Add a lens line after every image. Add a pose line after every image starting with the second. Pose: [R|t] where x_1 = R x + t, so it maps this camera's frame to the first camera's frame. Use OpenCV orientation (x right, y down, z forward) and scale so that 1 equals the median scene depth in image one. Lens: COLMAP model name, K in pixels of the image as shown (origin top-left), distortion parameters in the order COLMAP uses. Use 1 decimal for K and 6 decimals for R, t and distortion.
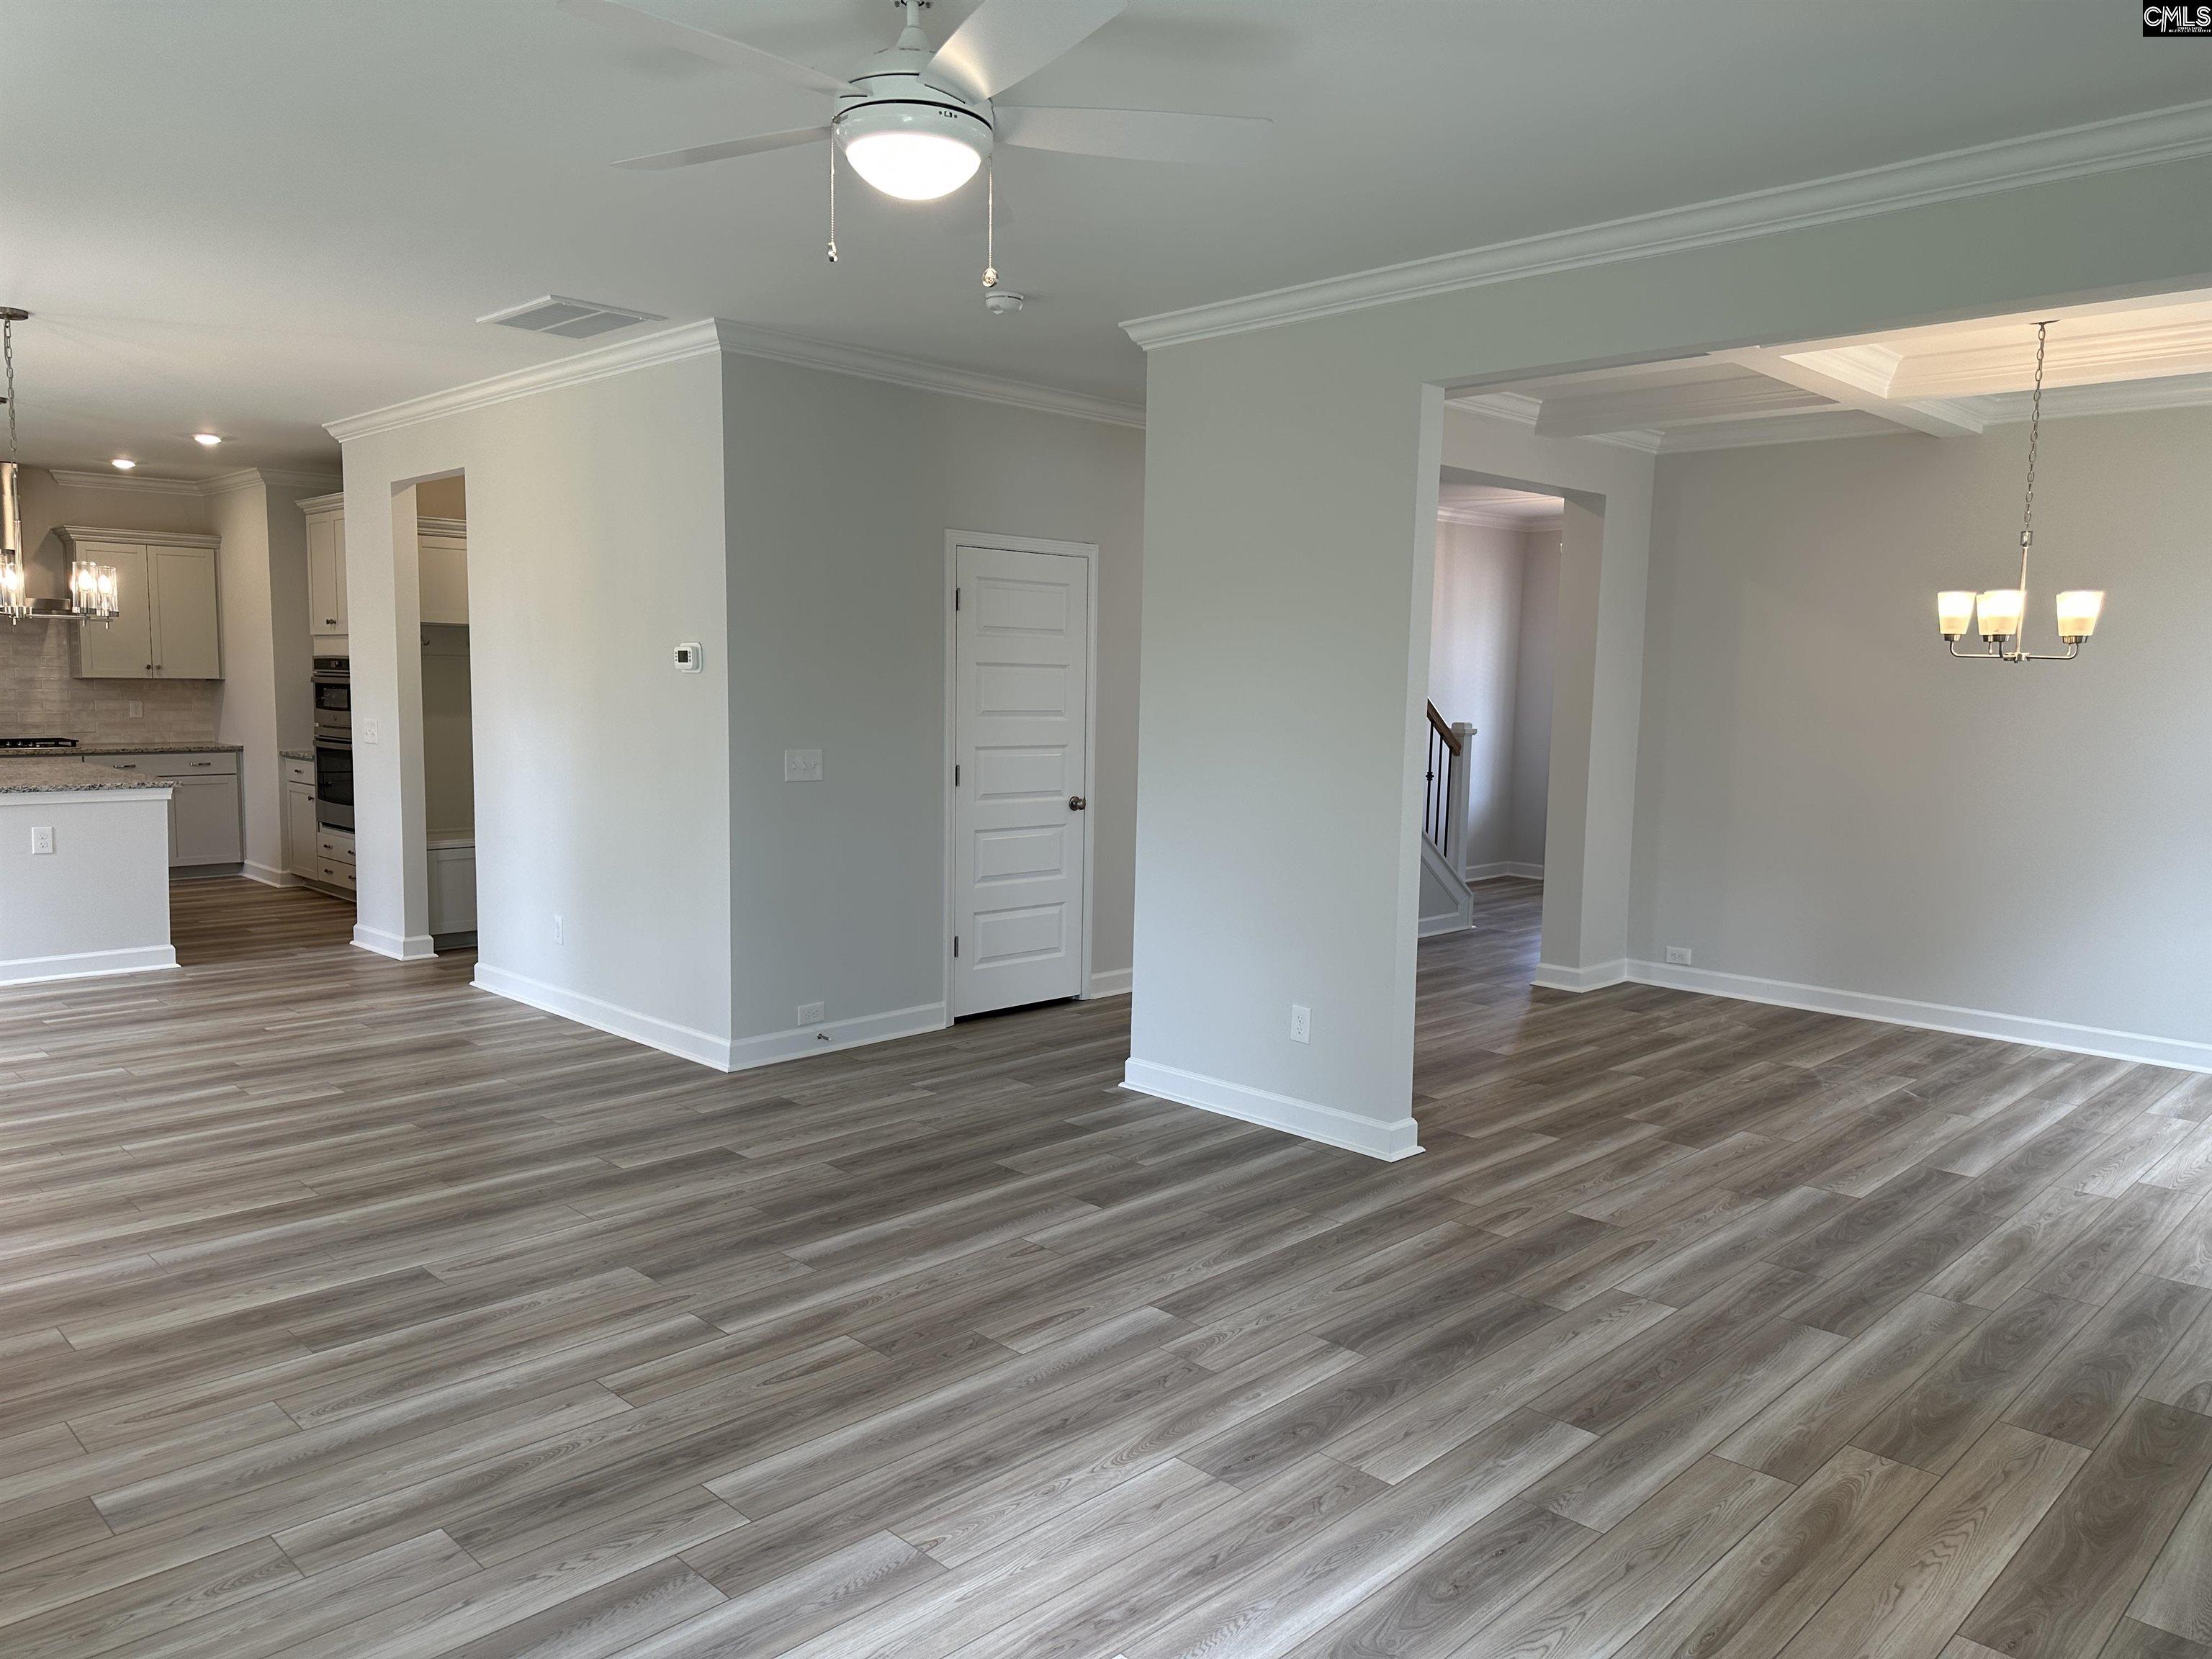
lens RADIAL K [[1554.8, 0, 1098.1], [0, 1554.8, 815.4], [0, 0, 1]] dist [0.049601, -0.053199]
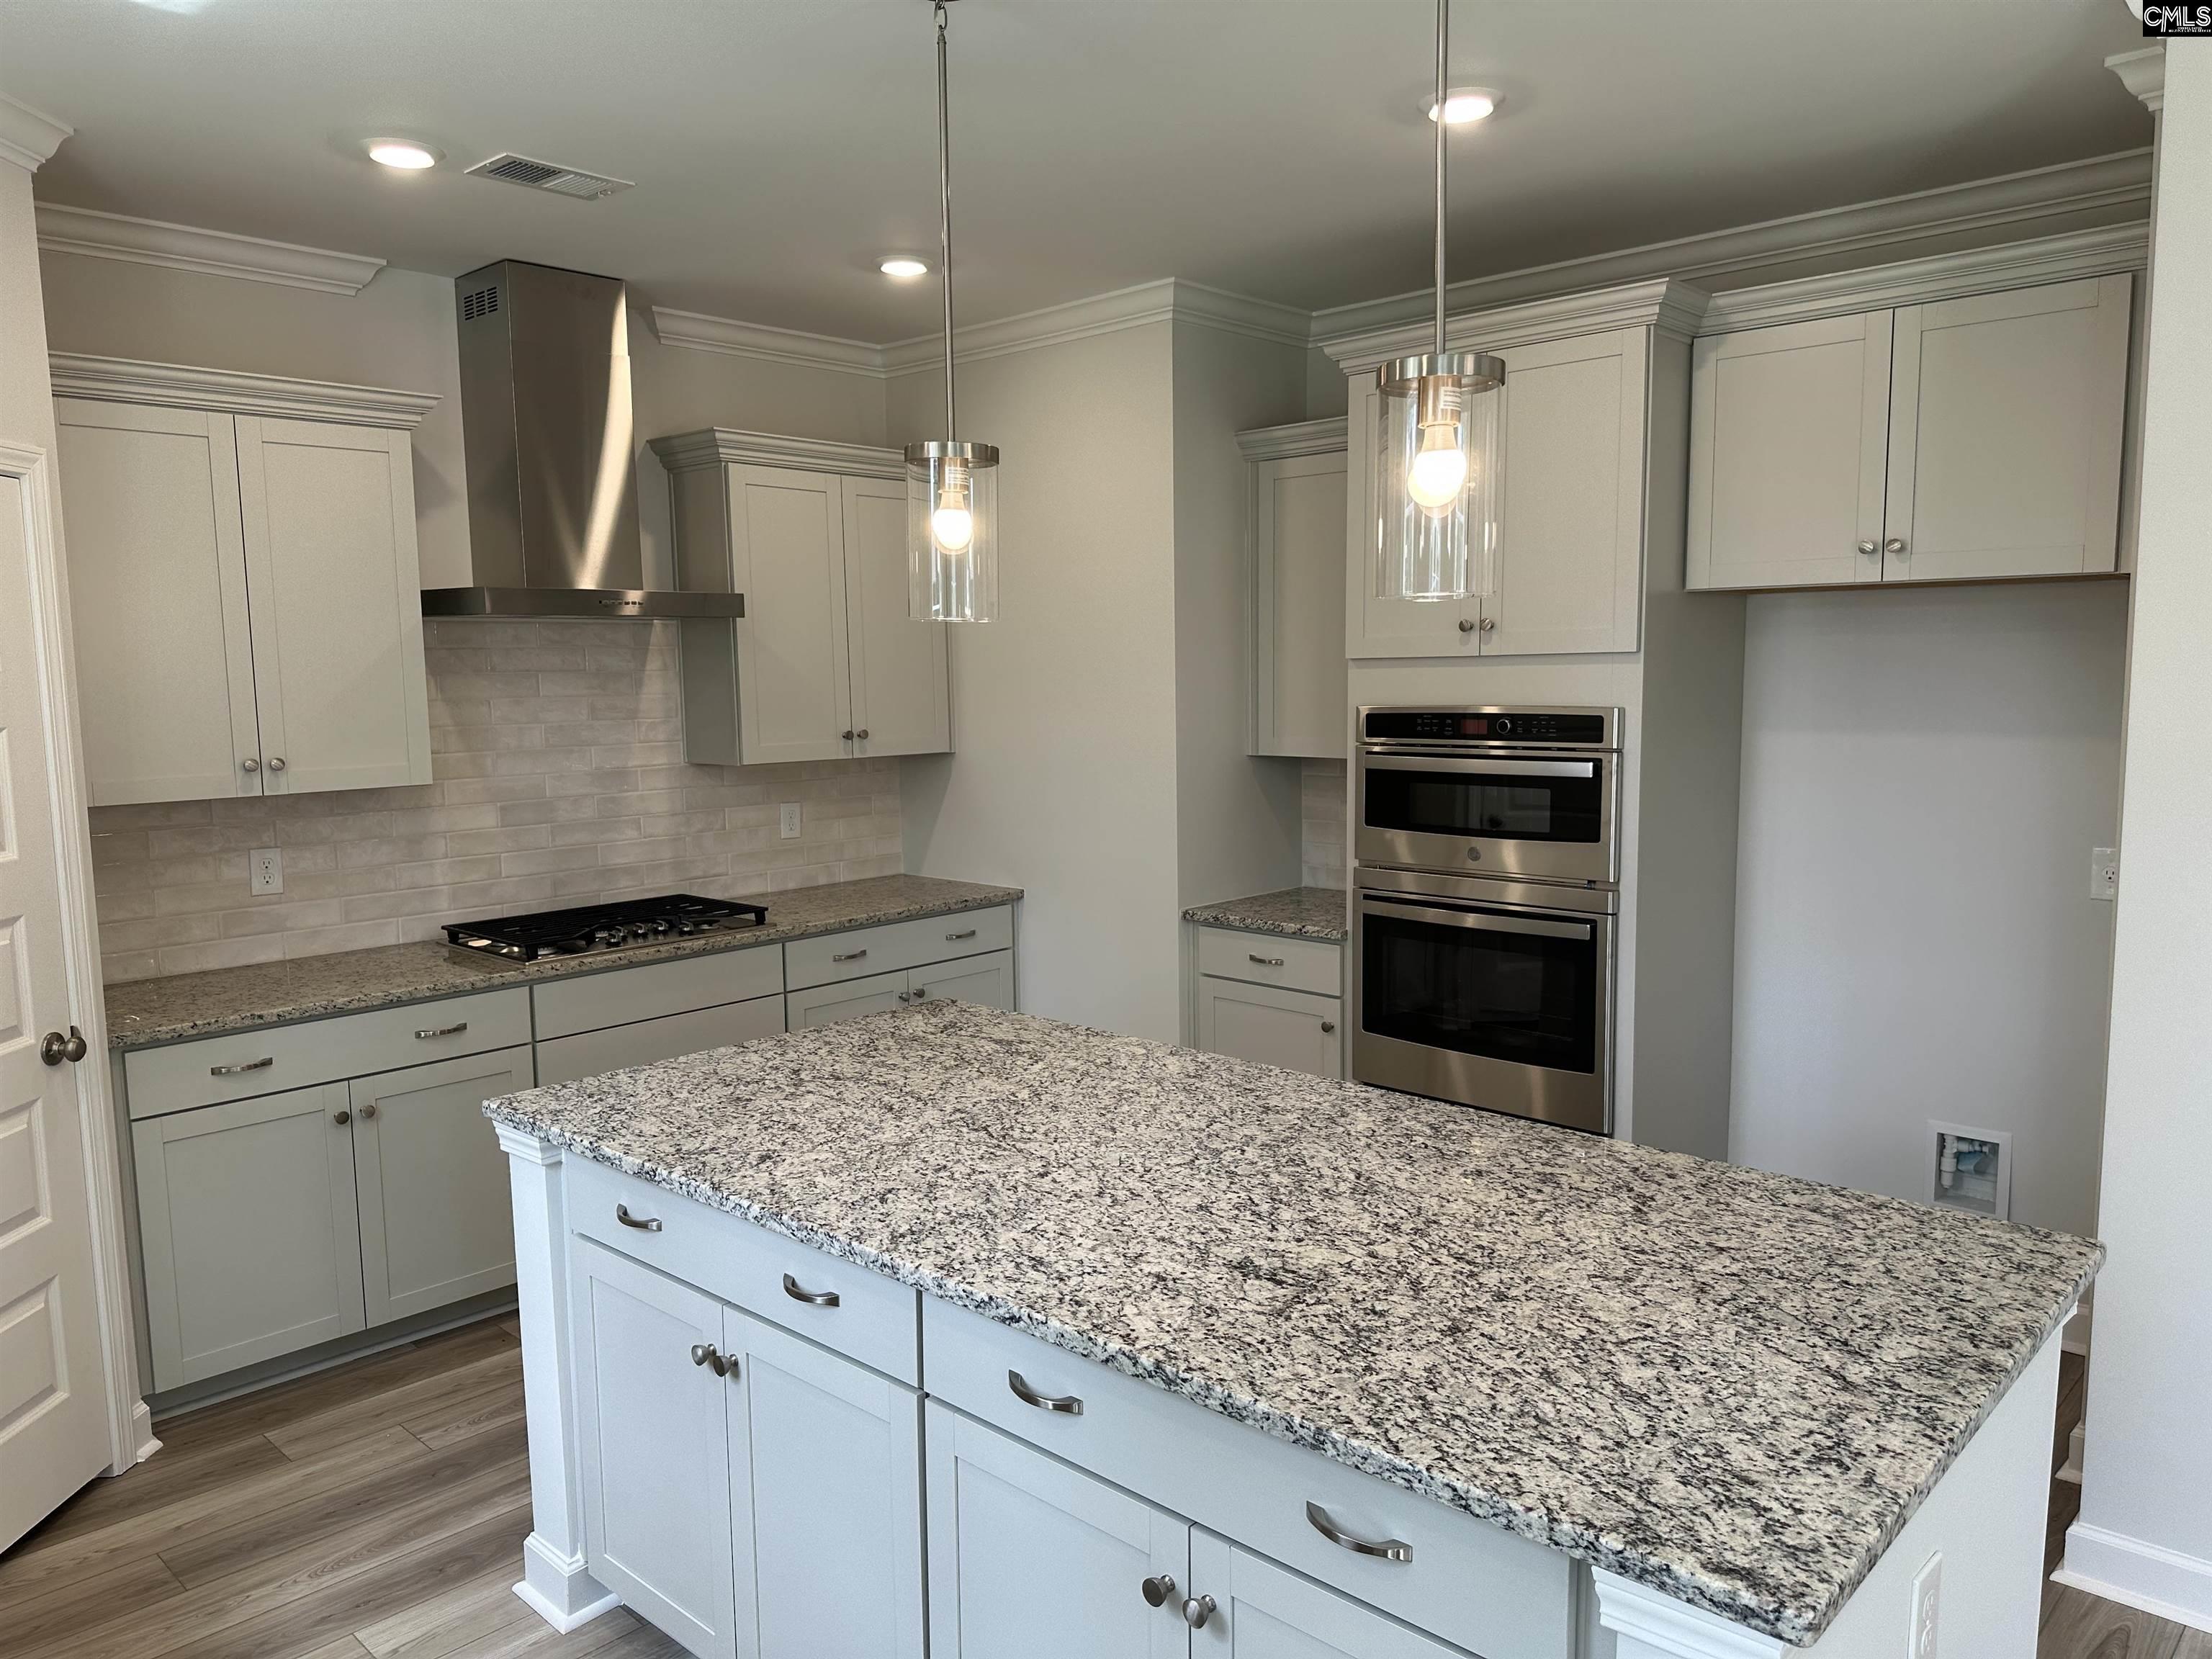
lens RADIAL K [[1554.8, 0, 1128.7], [0, 1554.8, 866.7], [0, 0, 1]] dist [0.049601, -0.053199]
pose [[0.998946, -0.031543, 0.033357, -0.947066], [0.030295, 0.998846, 0.037266, -0.123172], [-0.034494, -0.036217, 0.998748, 0.929011]]
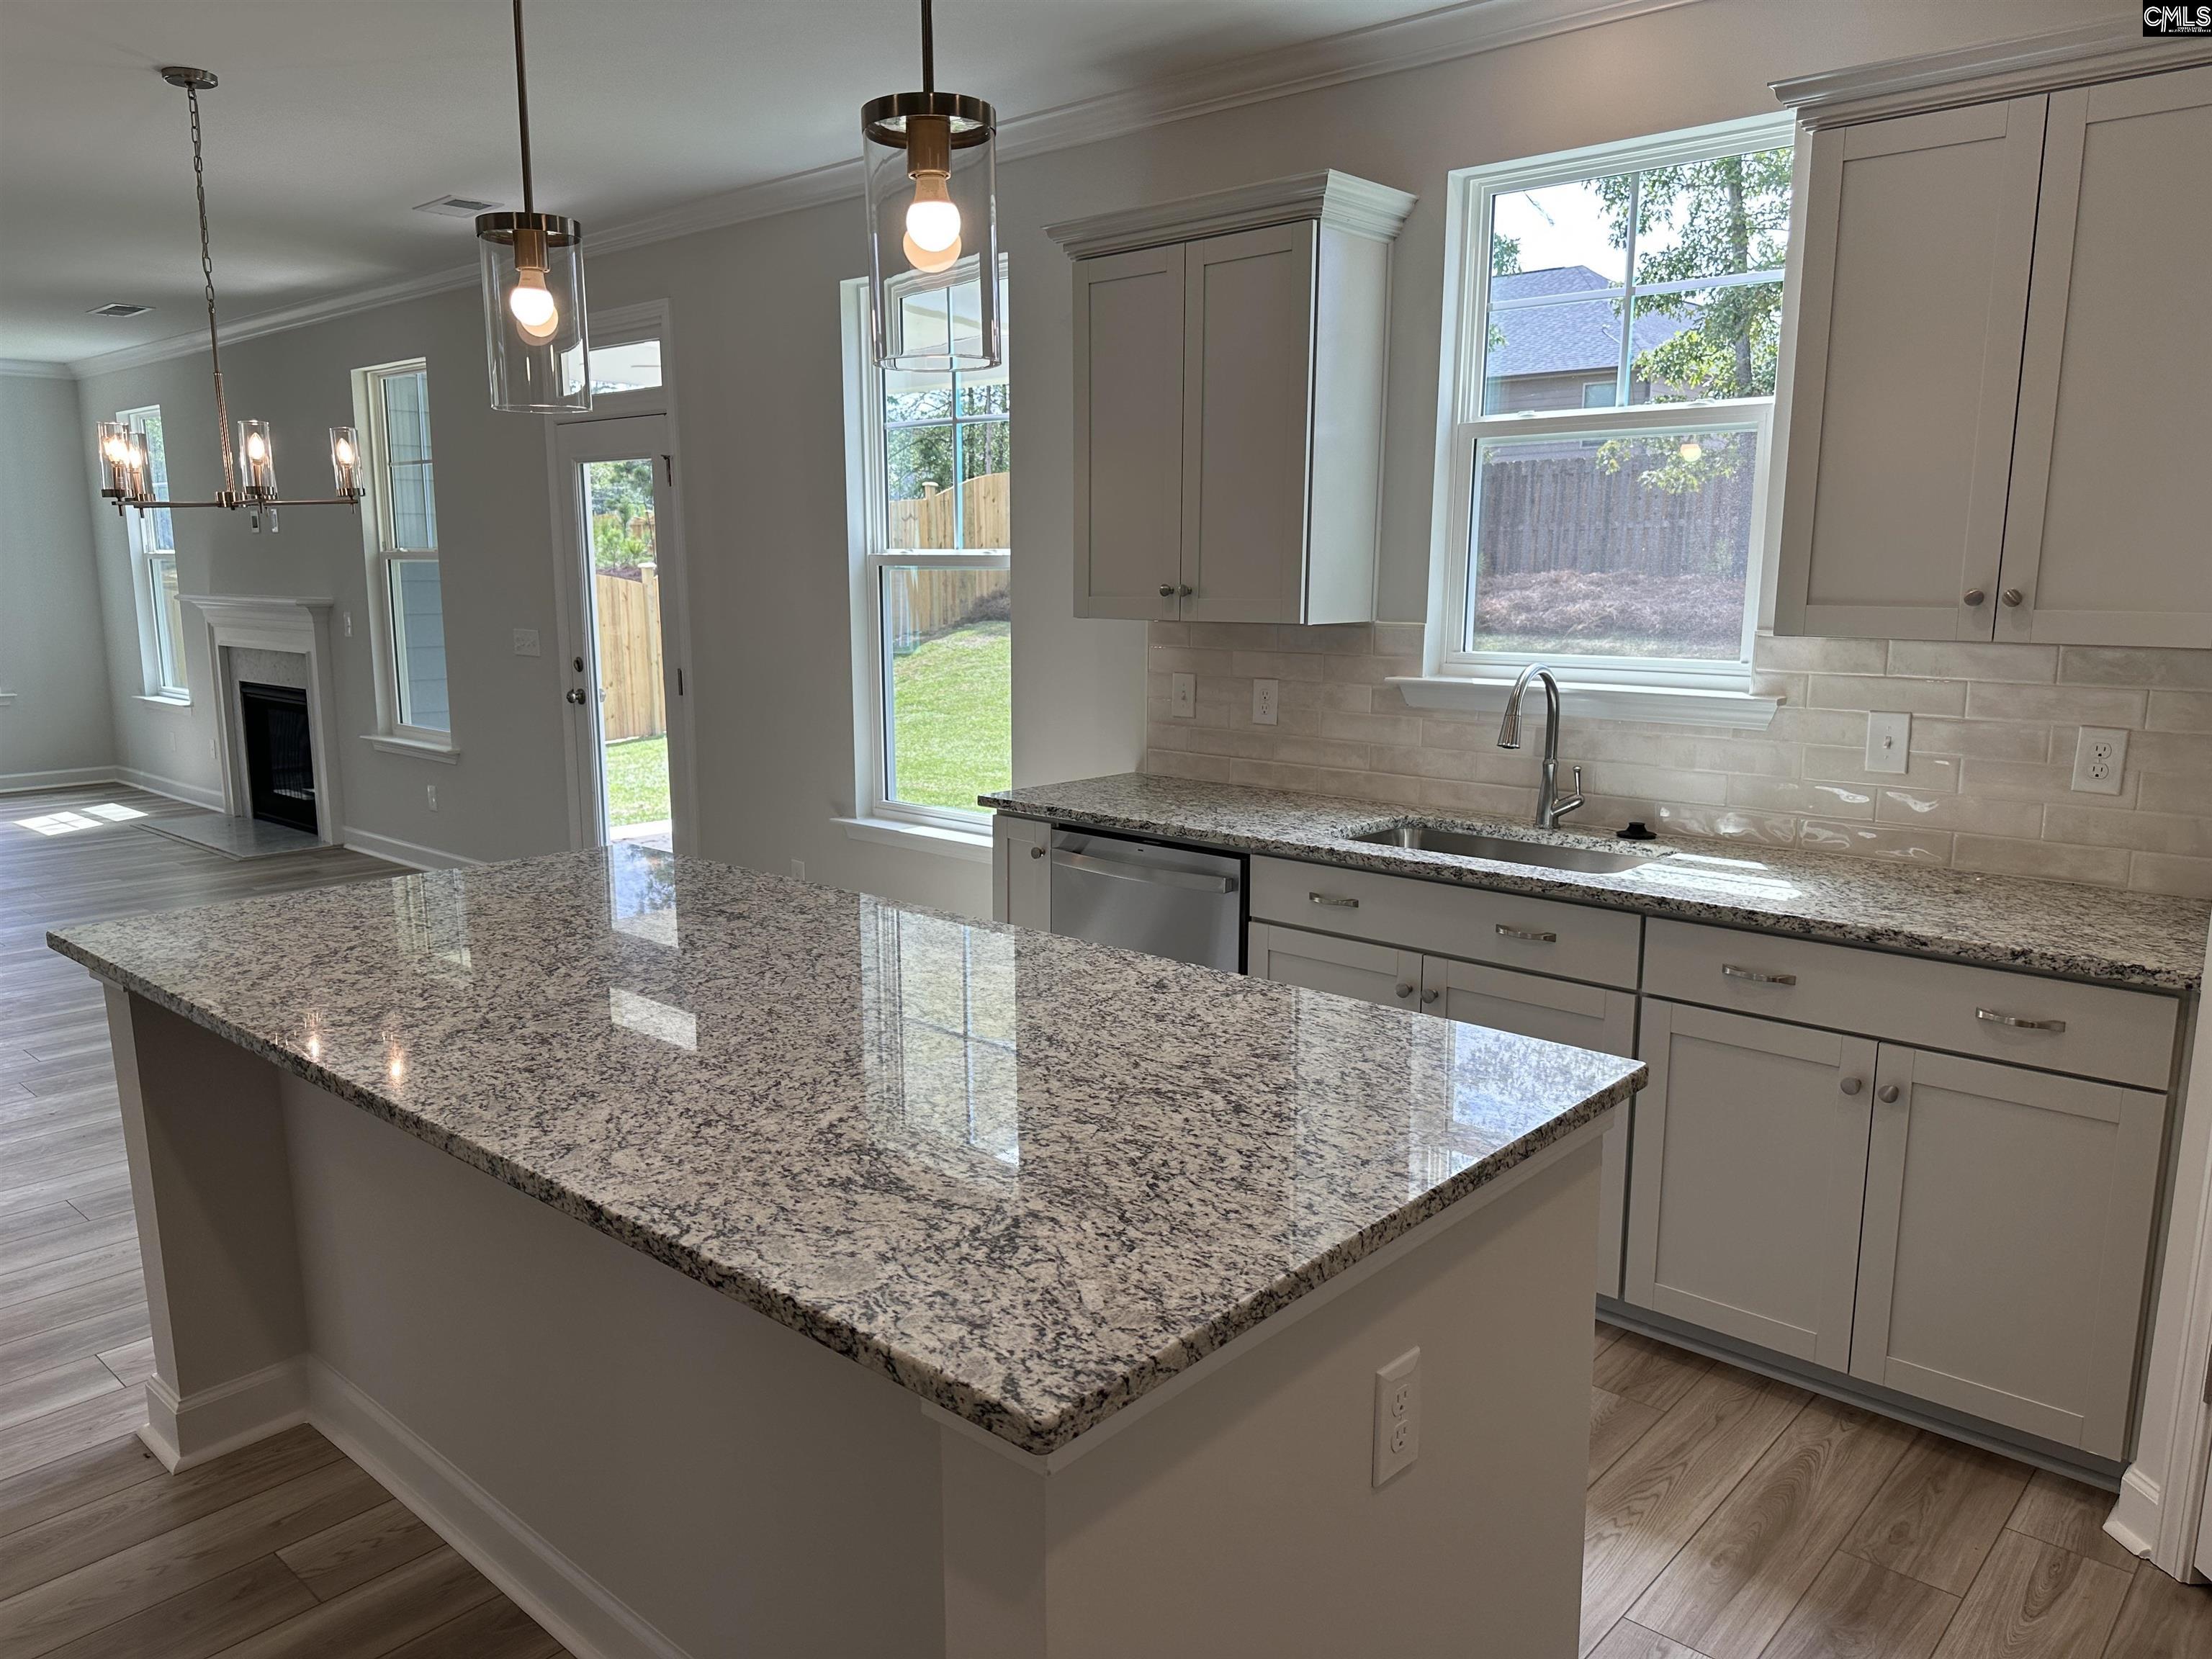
lens RADIAL K [[1554.8, 0, 1107.5], [0, 1554.8, 839.3], [0, 0, 1]] dist [0.049601, -0.053199]
pose [[-0.998238, -0.012953, -0.057899, -0.994253], [-0.027865, 0.963908, 0.264773, -0.168853], [0.052380, 0.265919, -0.962571, 1.675268]]
